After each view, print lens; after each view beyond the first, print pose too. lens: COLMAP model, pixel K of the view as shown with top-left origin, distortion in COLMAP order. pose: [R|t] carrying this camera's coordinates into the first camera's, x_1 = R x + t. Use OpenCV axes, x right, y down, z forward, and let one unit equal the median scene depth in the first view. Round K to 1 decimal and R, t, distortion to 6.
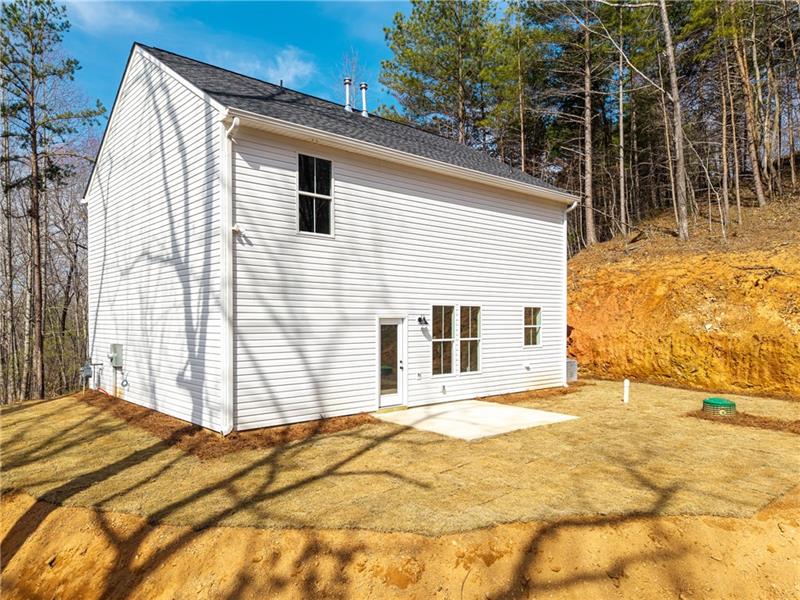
lens RADIAL K [[566.5, 0, 397.4], [0, 566.5, 323.2], [0, 0, 1]] dist [0.023911, 0.002315]
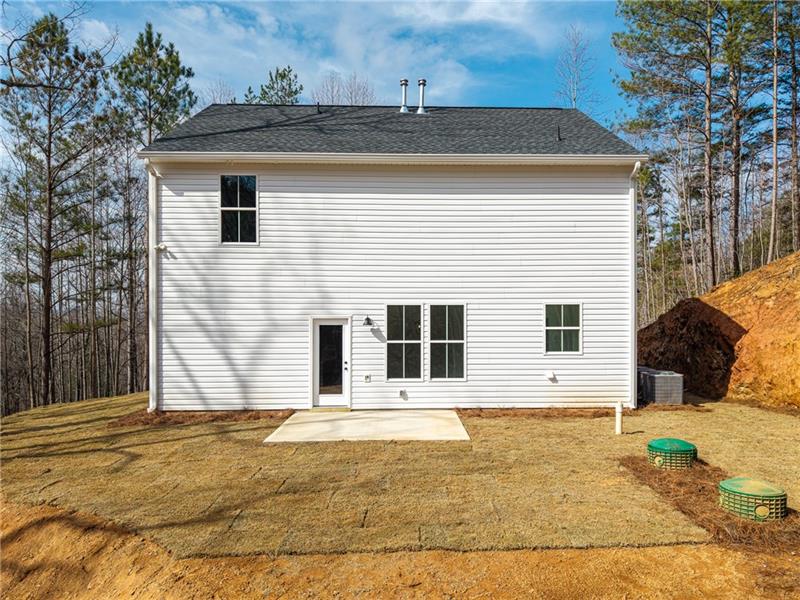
lens RADIAL K [[562.3, 0, 385.2], [0, 562.3, 315.7], [0, 0, 1]] dist [0.006656, 0.002304]
pose [[0.775576, -0.004804, -0.631236, 0.717668], [-0.003378, 0.999925, -0.011760, -0.002644], [0.631246, 0.011253, 0.775501, 0.297527]]
